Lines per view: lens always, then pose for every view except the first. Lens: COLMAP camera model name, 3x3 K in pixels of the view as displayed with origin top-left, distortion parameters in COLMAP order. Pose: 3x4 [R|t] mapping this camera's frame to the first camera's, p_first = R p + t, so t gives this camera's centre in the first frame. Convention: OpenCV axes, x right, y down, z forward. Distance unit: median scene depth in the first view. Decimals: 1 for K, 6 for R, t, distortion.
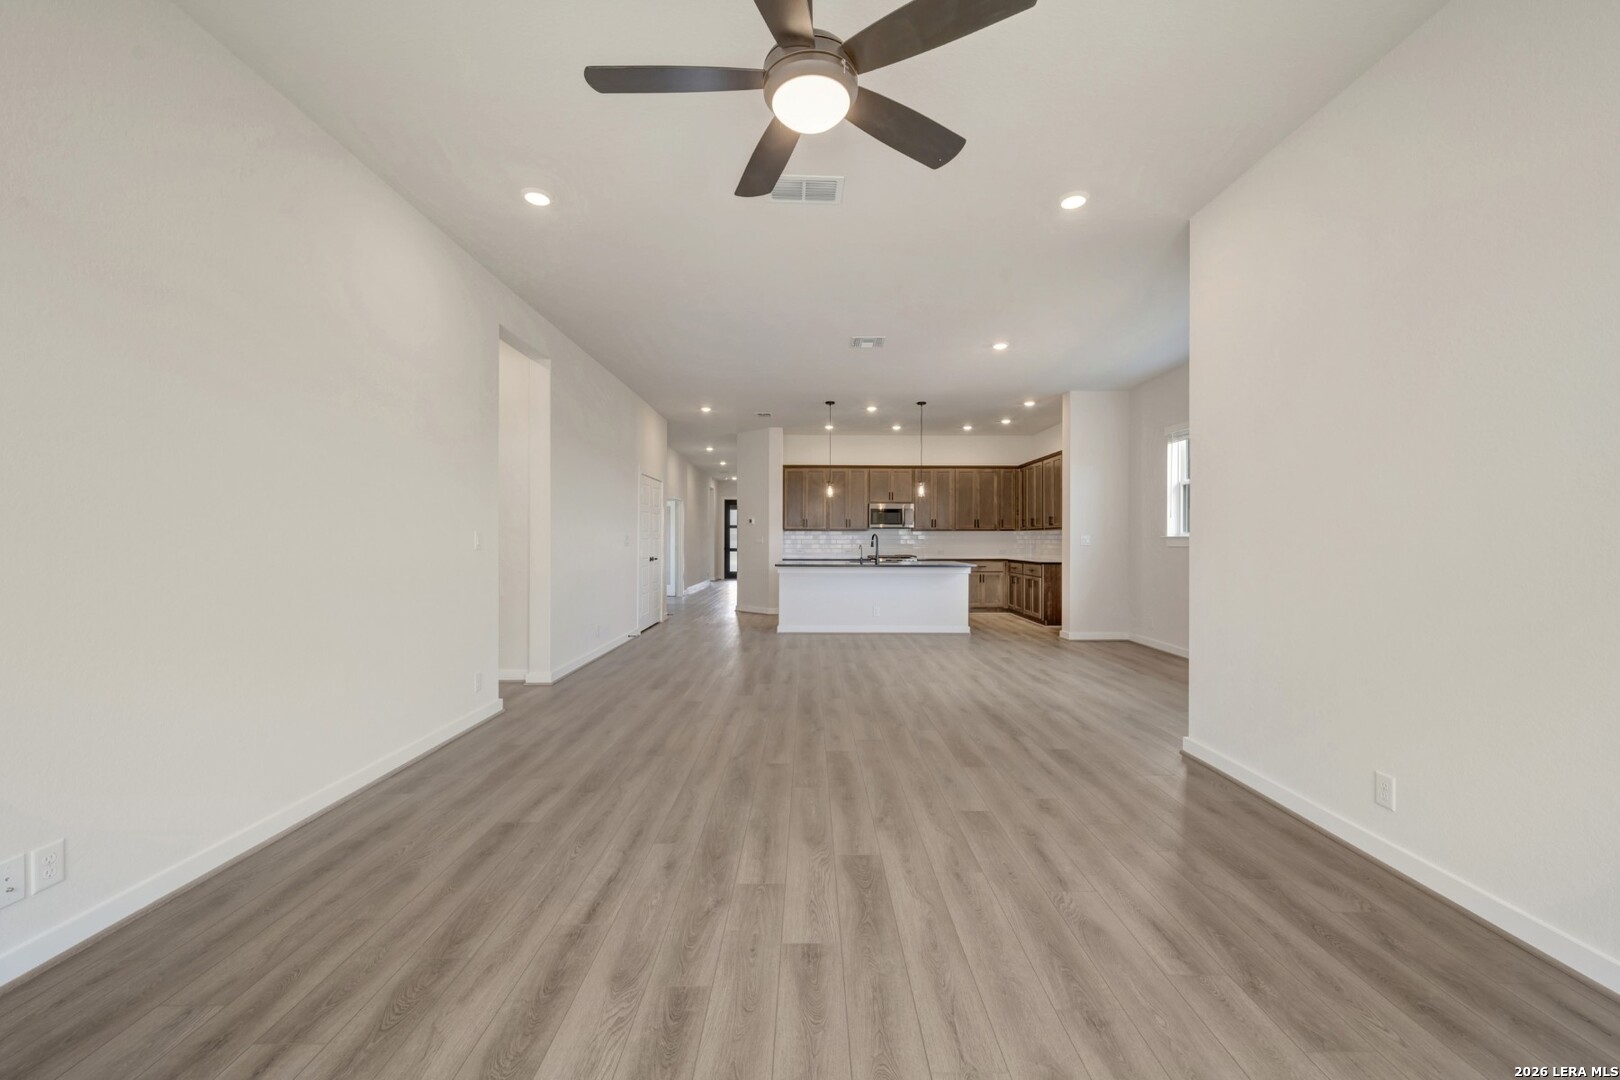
lens RADIAL K [[642.4, 0, 810.0], [0, 642.4, 540.0], [0, 0, 1]] dist [0.000679, 0.000124]
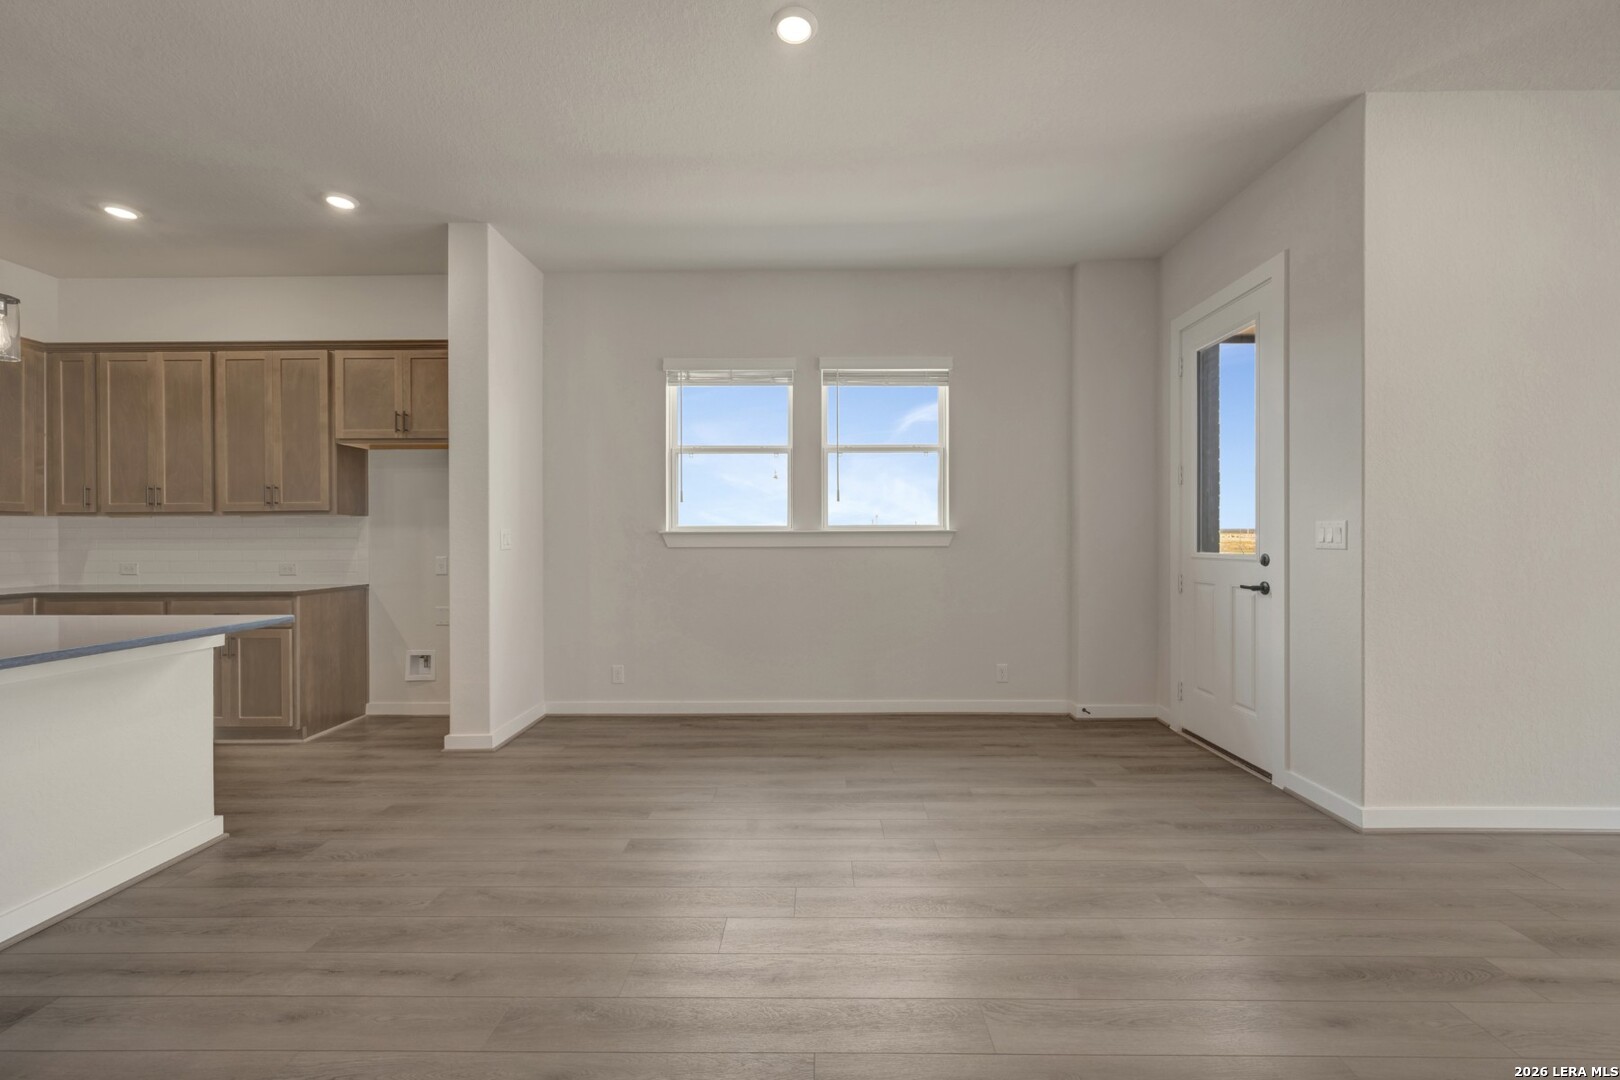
lens RADIAL K [[642.4, 0, 810.0], [0, 642.4, 540.0], [0, 0, 1]] dist [0.000679, 0.000124]
pose [[0.011483, -0.003668, 0.999927, -0.061983], [0.004406, 0.999984, 0.003618, 0.001136], [-0.999924, 0.004364, 0.011499, 0.724357]]
